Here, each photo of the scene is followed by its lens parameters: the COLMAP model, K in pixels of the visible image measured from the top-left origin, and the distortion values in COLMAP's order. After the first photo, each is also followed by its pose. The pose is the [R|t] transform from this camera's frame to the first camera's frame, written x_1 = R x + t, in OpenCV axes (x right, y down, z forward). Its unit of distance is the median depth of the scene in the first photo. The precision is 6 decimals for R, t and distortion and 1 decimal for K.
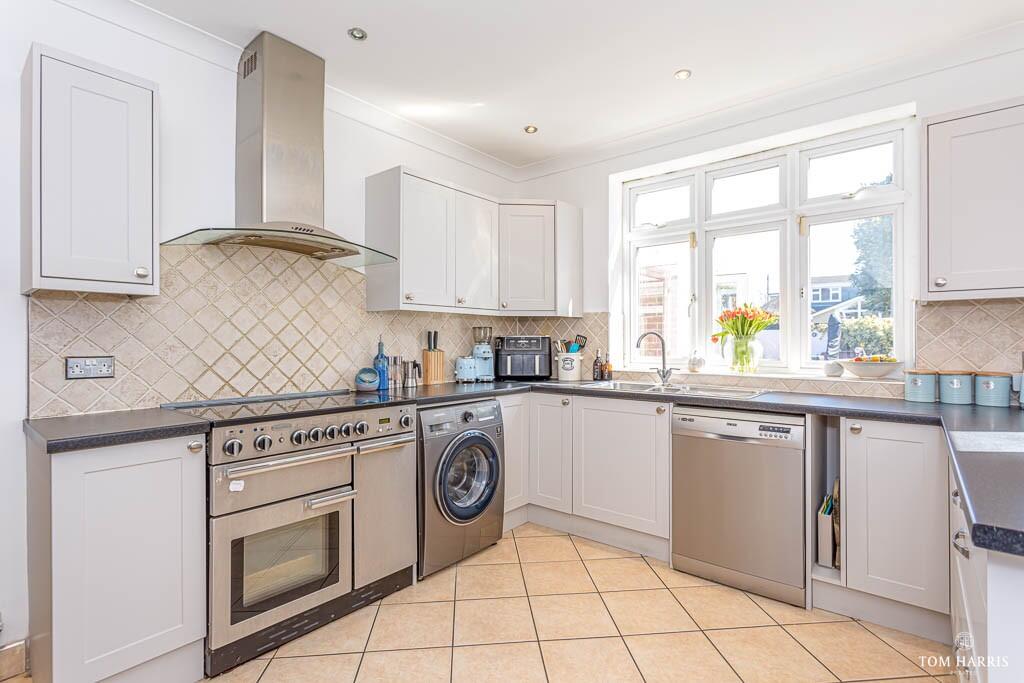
lens RADIAL K [[486.6, 0, 513.3], [0, 486.6, 340.7], [0, 0, 1]] dist [0.000521, -0.000177]
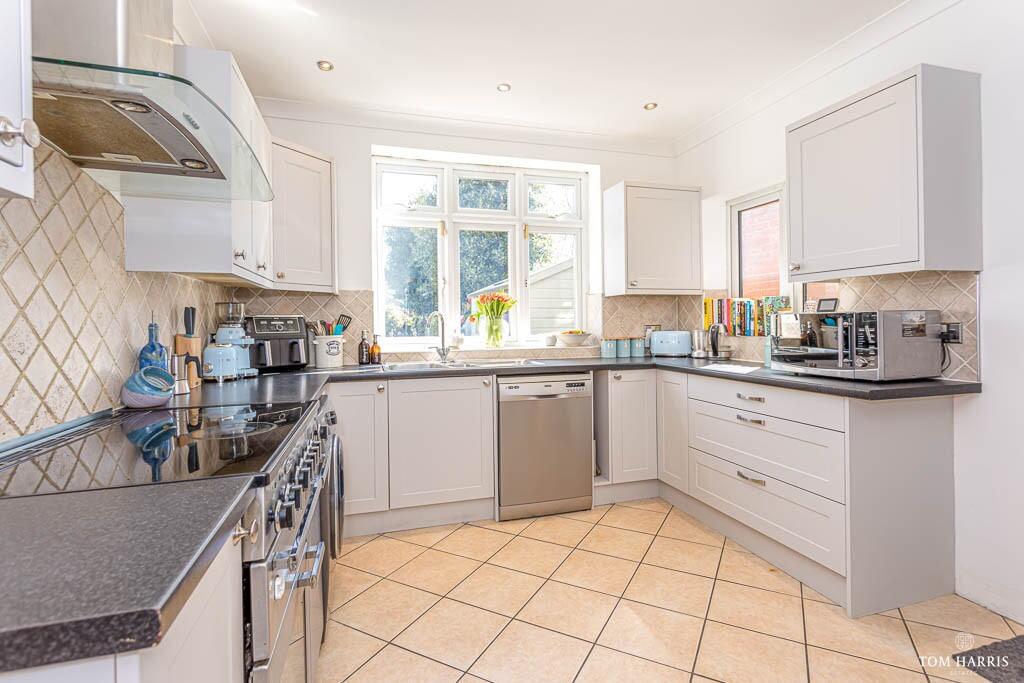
lens RADIAL K [[497.7, 0, 513.5], [0, 497.7, 325.7], [0, 0, 1]] dist [0.002852, 0.000176]
pose [[0.553064, -0.011164, 0.833064, -0.531914], [0.009871, 0.999928, 0.006847, 0.005571], [-0.833081, 0.004437, 0.553134, 0.287048]]
